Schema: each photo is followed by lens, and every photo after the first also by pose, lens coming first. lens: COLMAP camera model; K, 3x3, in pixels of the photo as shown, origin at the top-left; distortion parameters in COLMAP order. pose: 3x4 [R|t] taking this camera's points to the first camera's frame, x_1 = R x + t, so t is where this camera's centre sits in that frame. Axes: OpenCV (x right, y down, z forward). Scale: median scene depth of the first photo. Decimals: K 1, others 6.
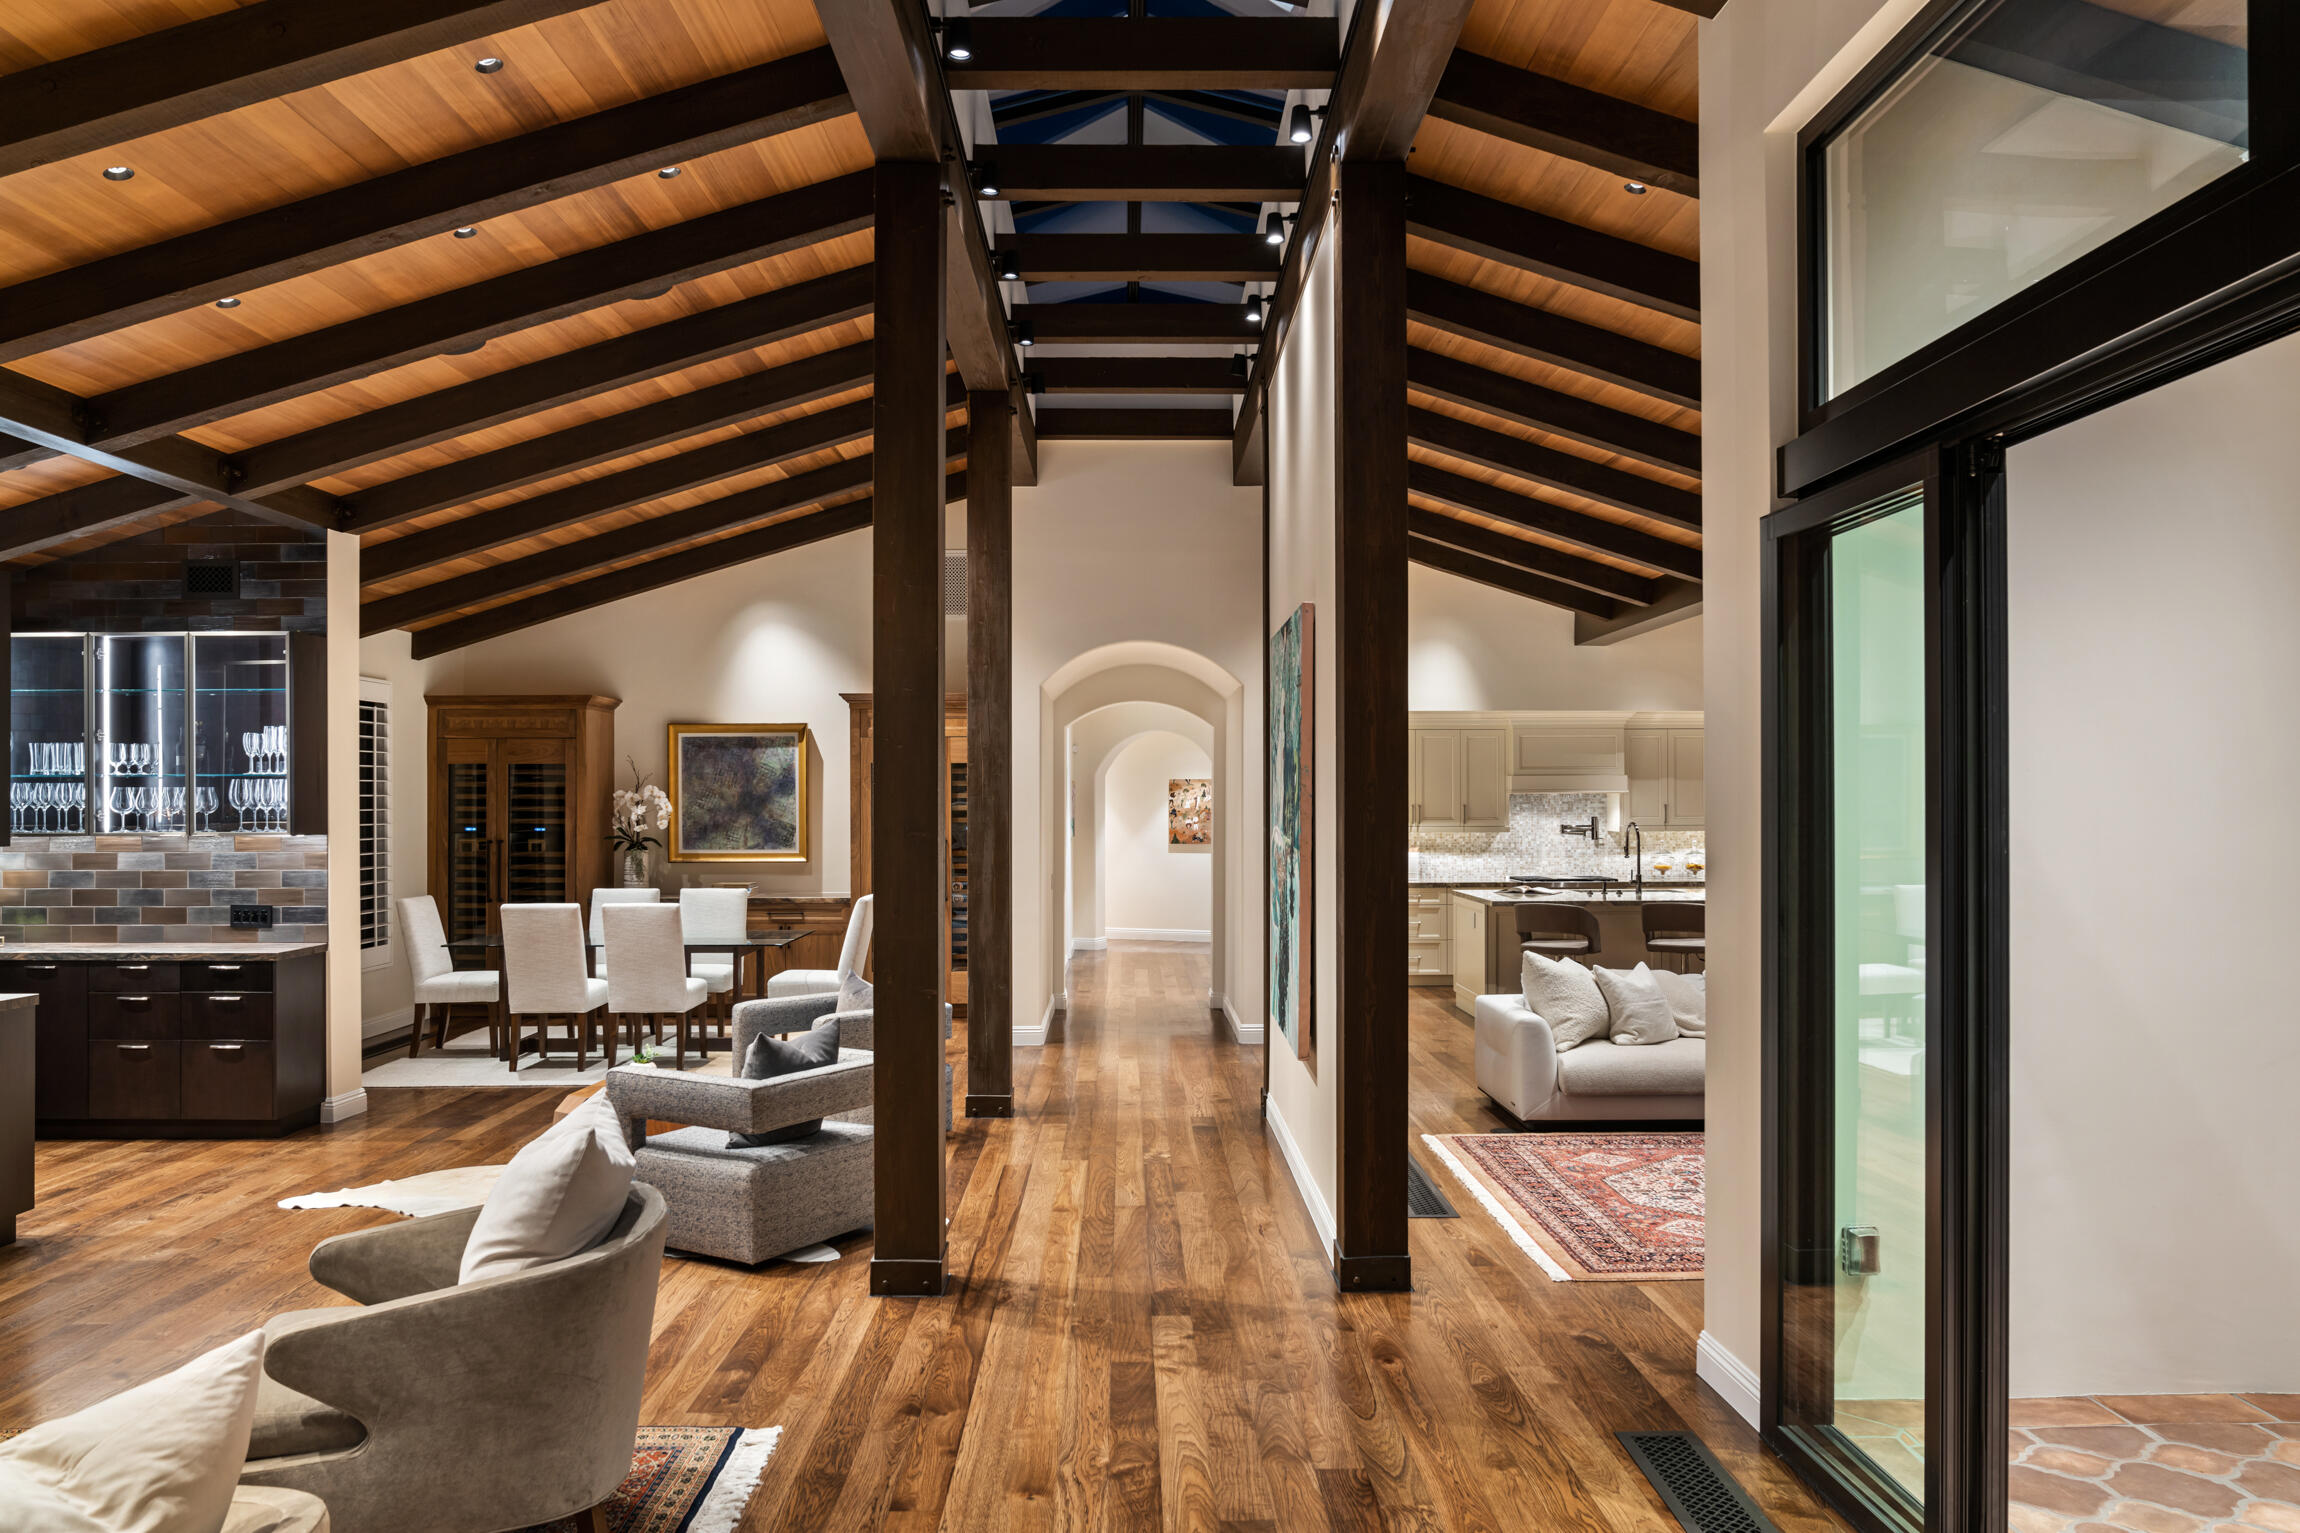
lens RADIAL K [[1601.8, 0, 1155.6], [0, 1601.8, 783.1], [0, 0, 1]] dist [-0.026409, 0.002969]
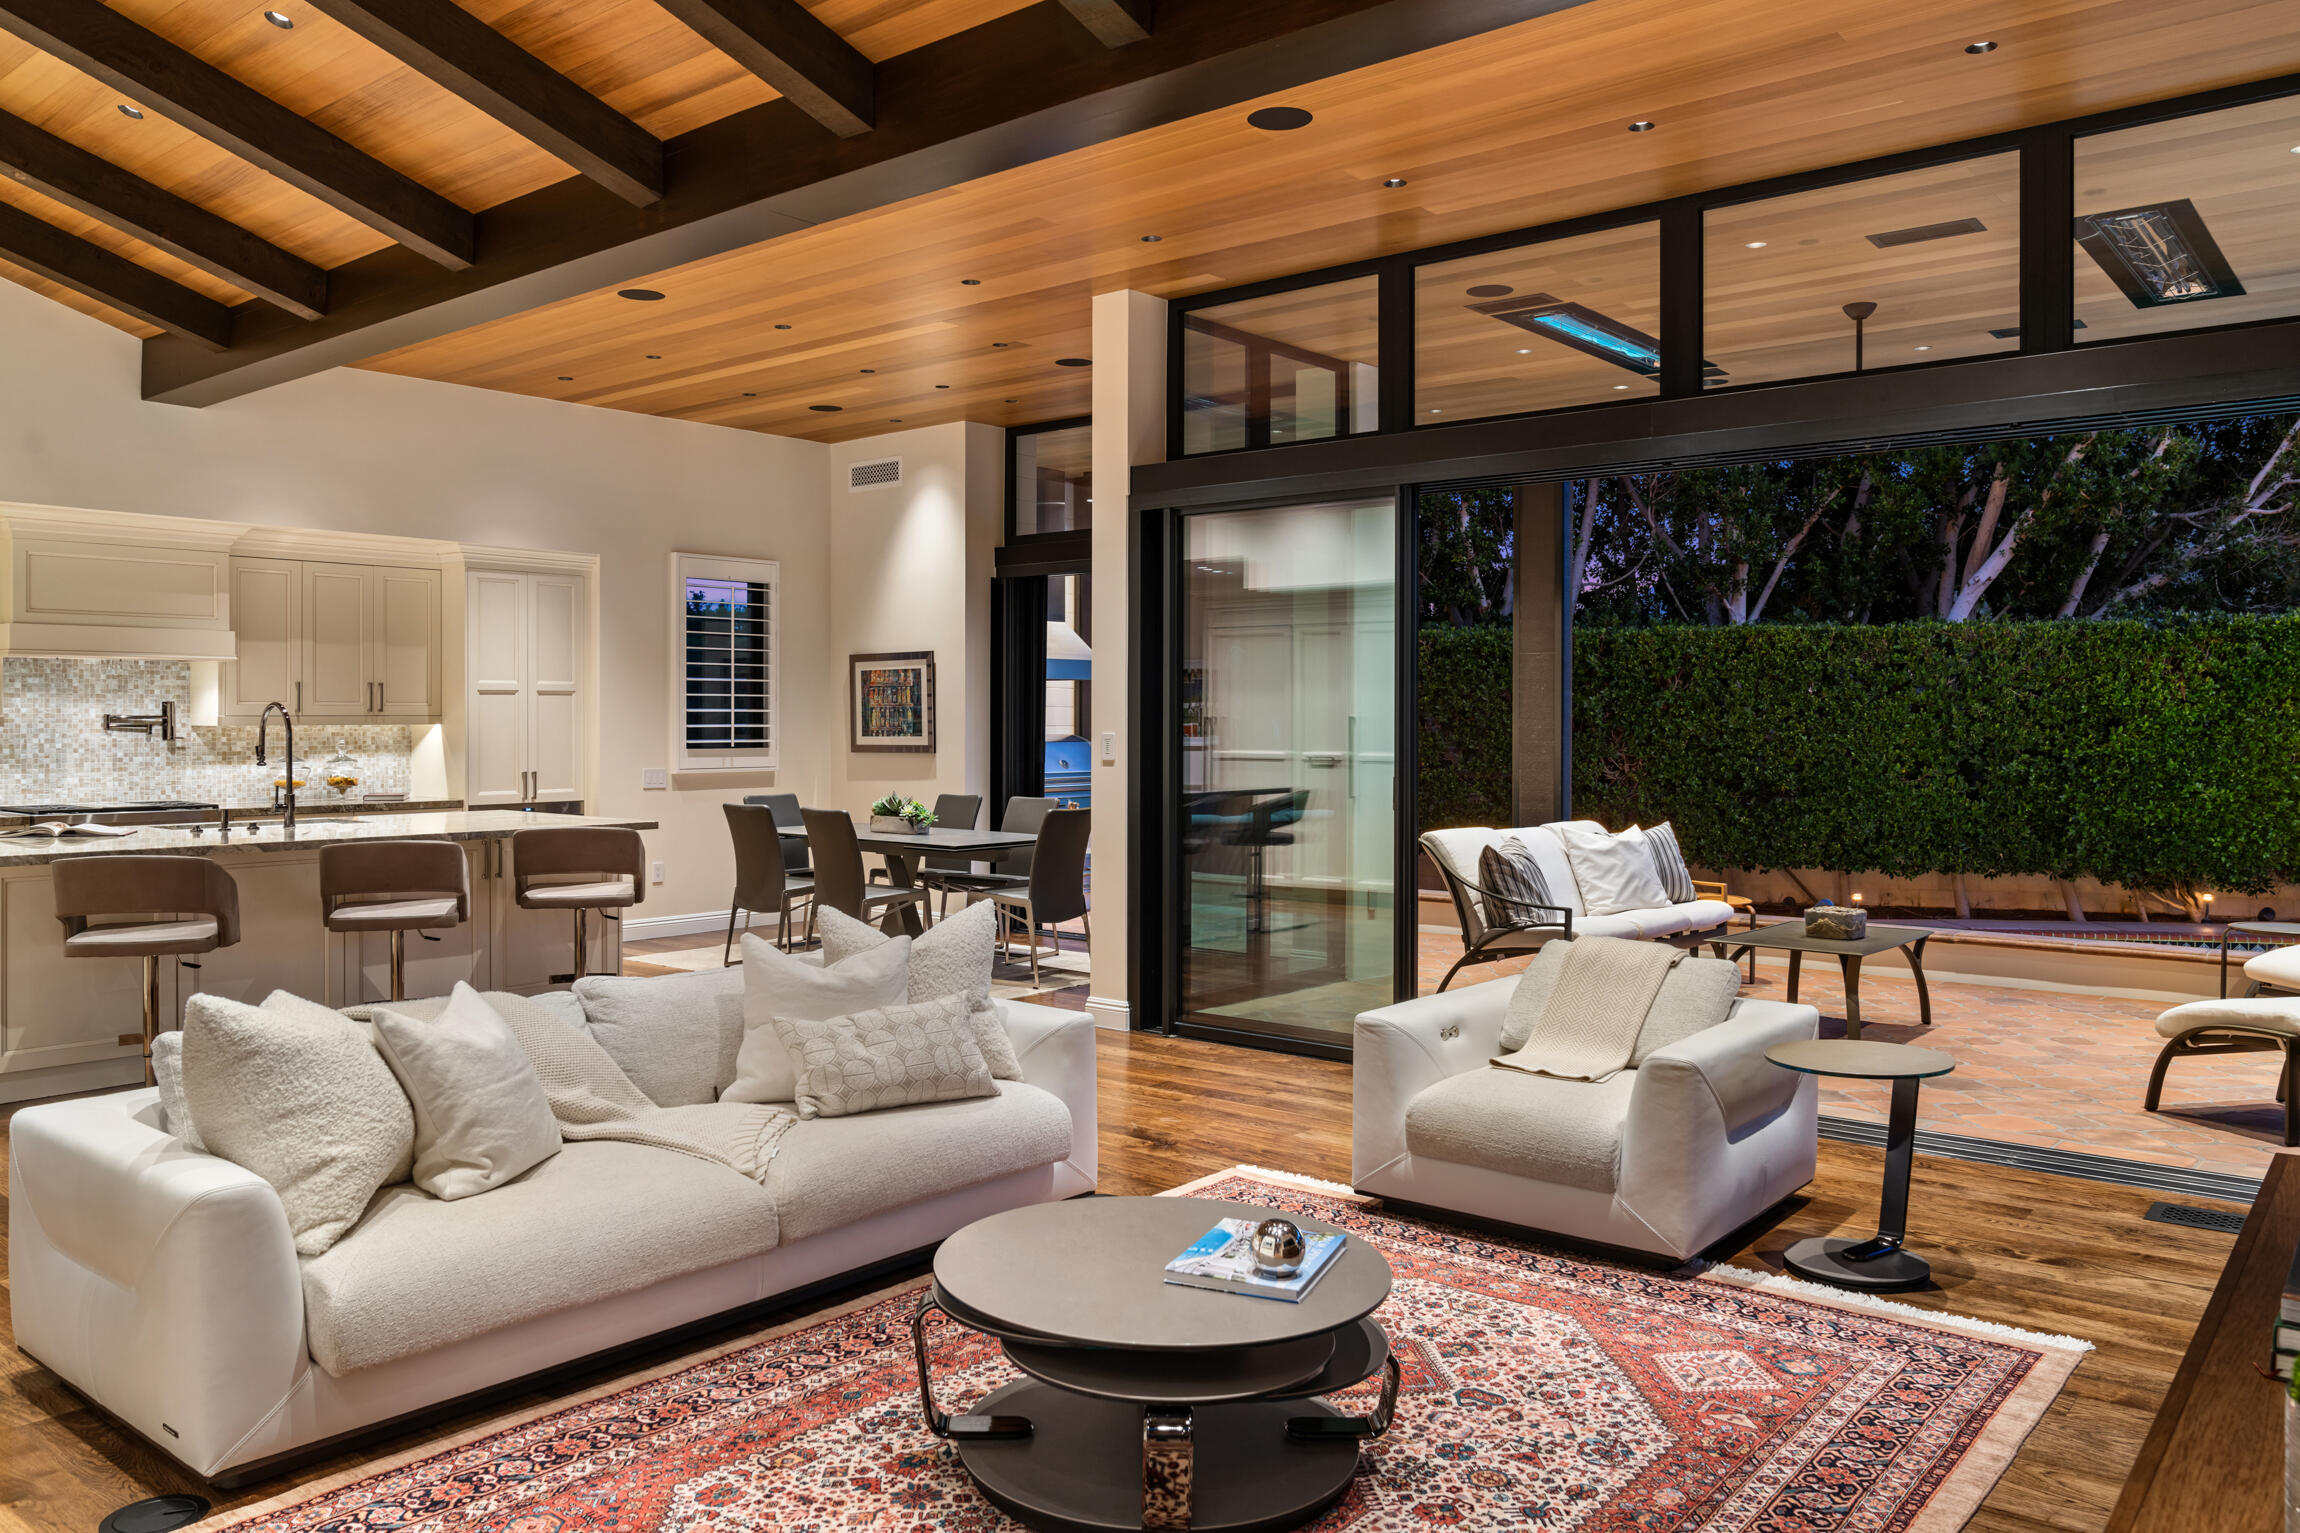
lens RADIAL K [[1664.5, 0, 1154.3], [0, 1664.5, 728.4], [0, 0, 1]] dist [-0.010933, 0.000082]
pose [[0.652537, -0.000618, 0.757757, 0.062546], [-0.011882, 0.999868, 0.011047, 0.026551], [-0.757664, -0.016212, 0.652444, 0.427942]]
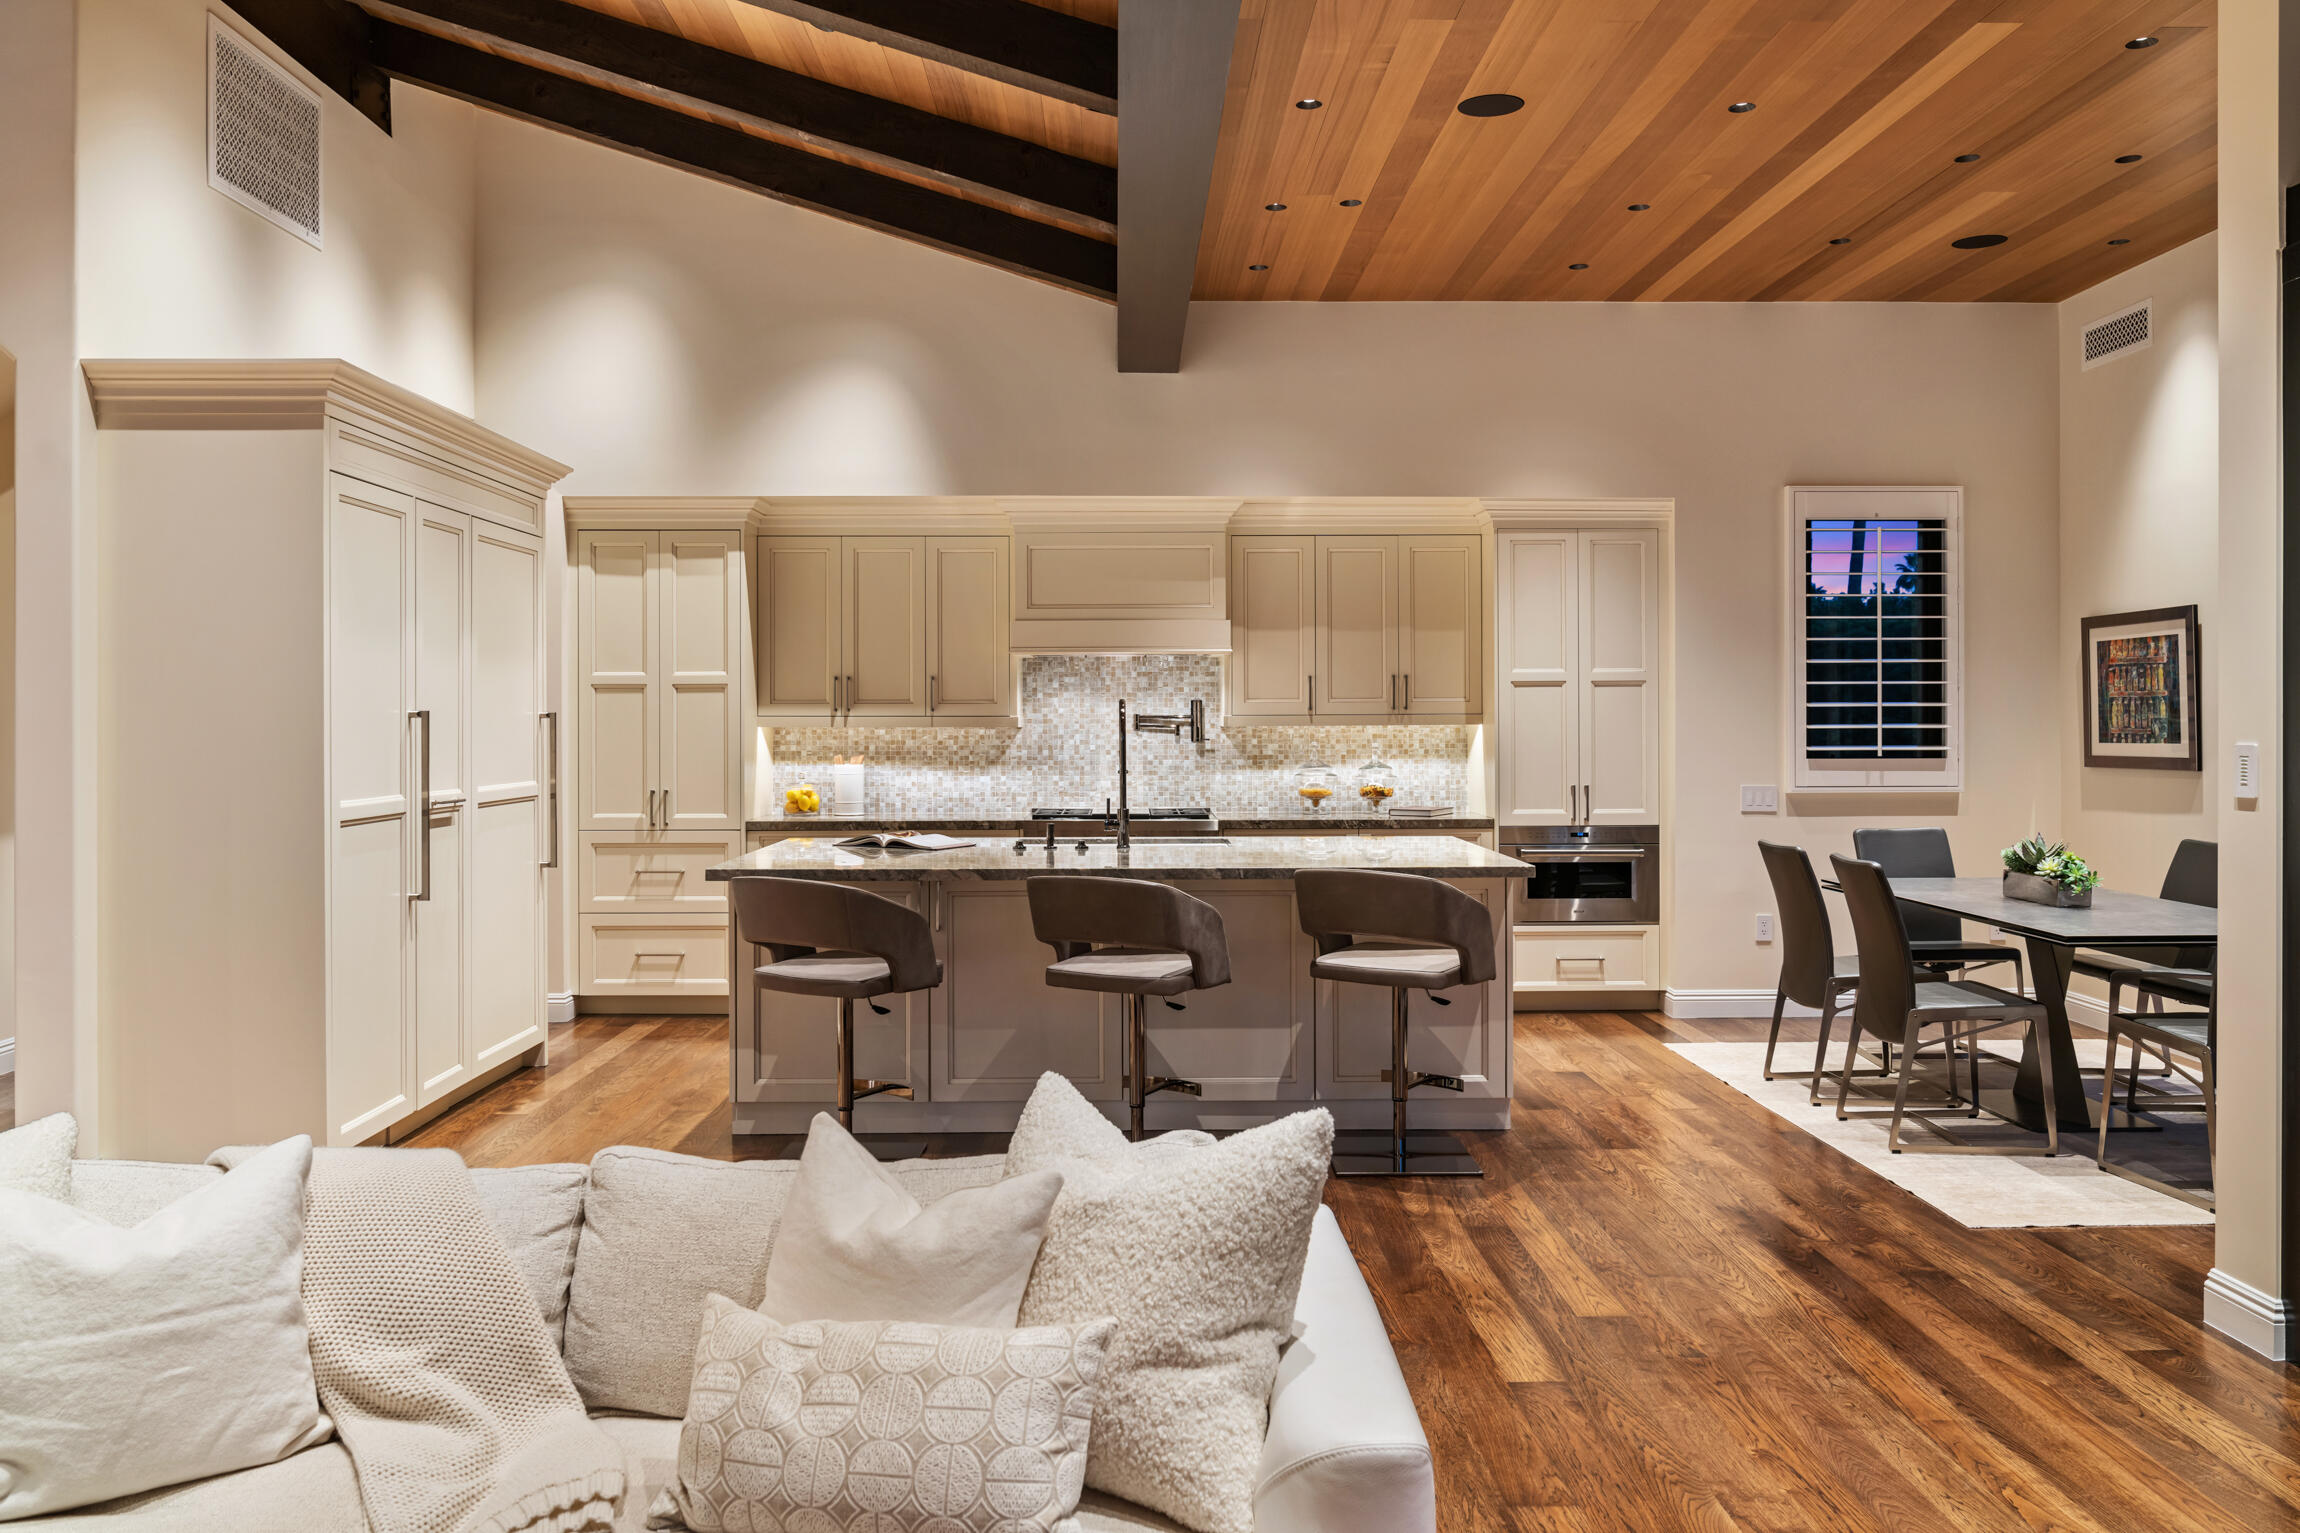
lens RADIAL K [[1755.2, 0, 1147.4], [0, 1755.2, 719.0], [0, 0, 1]] dist [-0.014322, -0.003243]
pose [[0.999995, 0.000275, -0.003161, 0.347825], [-0.000236, 0.999925, 0.012239, 0.027019], [0.003164, -0.012238, 0.999920, 0.534951]]
